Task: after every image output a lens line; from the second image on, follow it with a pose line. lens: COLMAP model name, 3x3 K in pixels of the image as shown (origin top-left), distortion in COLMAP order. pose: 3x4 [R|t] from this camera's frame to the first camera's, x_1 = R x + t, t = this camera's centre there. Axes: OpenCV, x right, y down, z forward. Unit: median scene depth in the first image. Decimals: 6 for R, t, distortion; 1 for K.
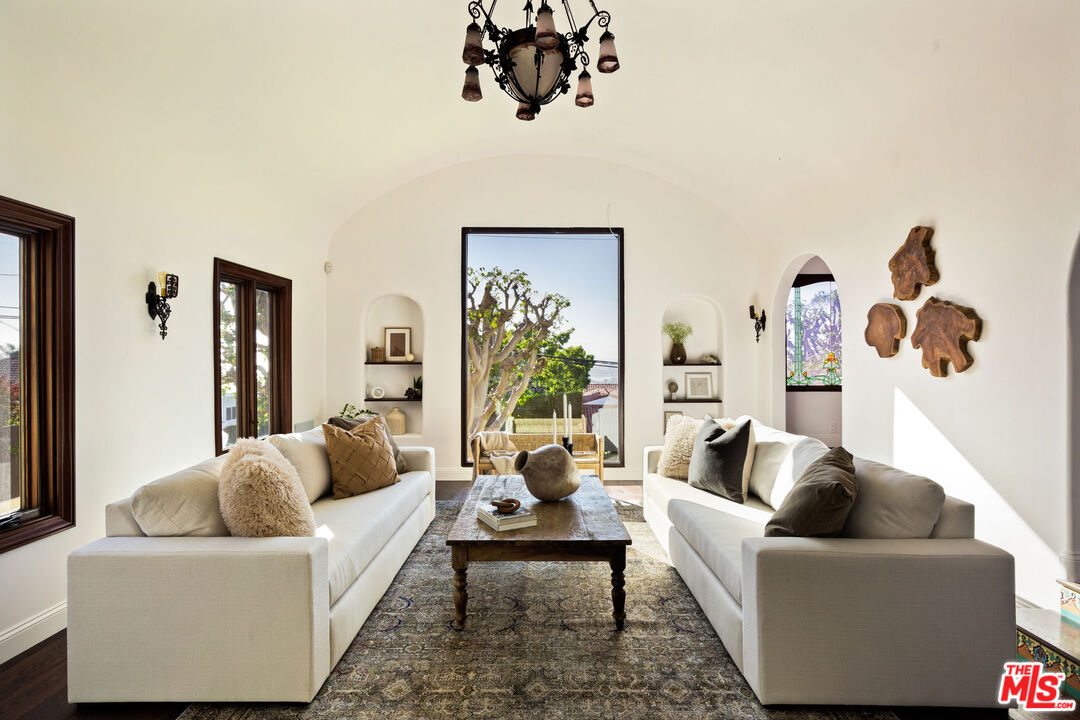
lens RADIAL K [[520.6, 0, 549.5], [0, 520.6, 354.1], [0, 0, 1]] dist [-0.000617, -0.000273]
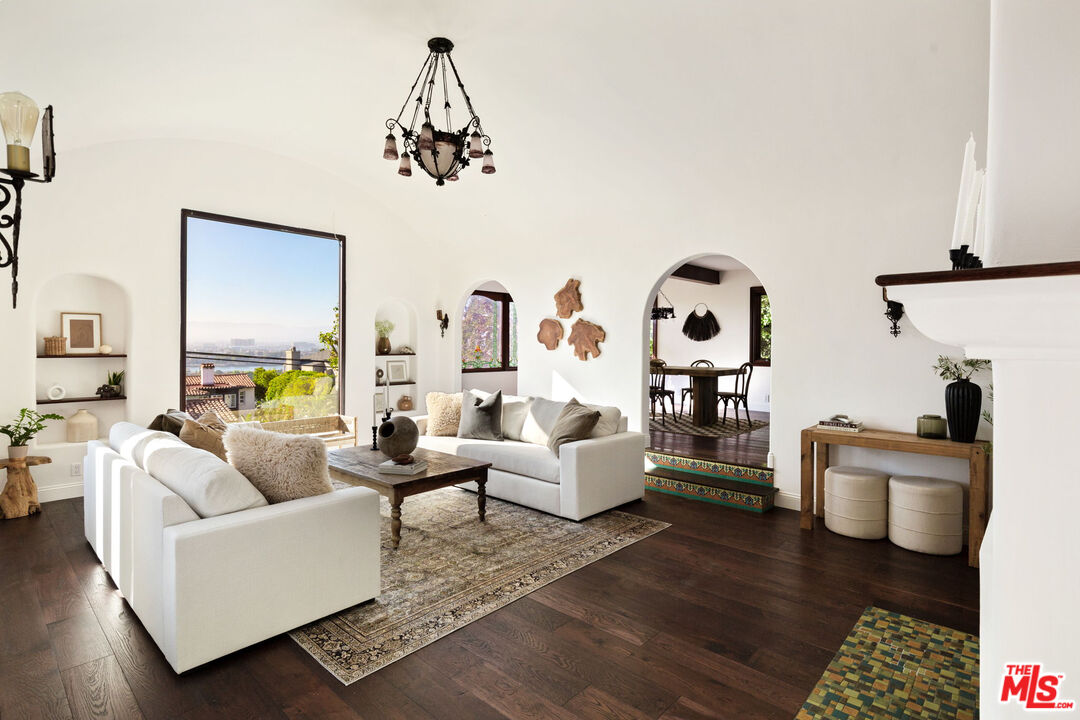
lens RADIAL K [[520.6, 0, 531.6], [0, 520.6, 354.8], [0, 0, 1]] dist [-0.000617, -0.000273]
pose [[0.687120, -0.009276, 0.726484, -0.712140], [-0.008840, 0.999738, 0.021126, -0.014606], [-0.726490, -0.020938, 0.686858, -0.158196]]
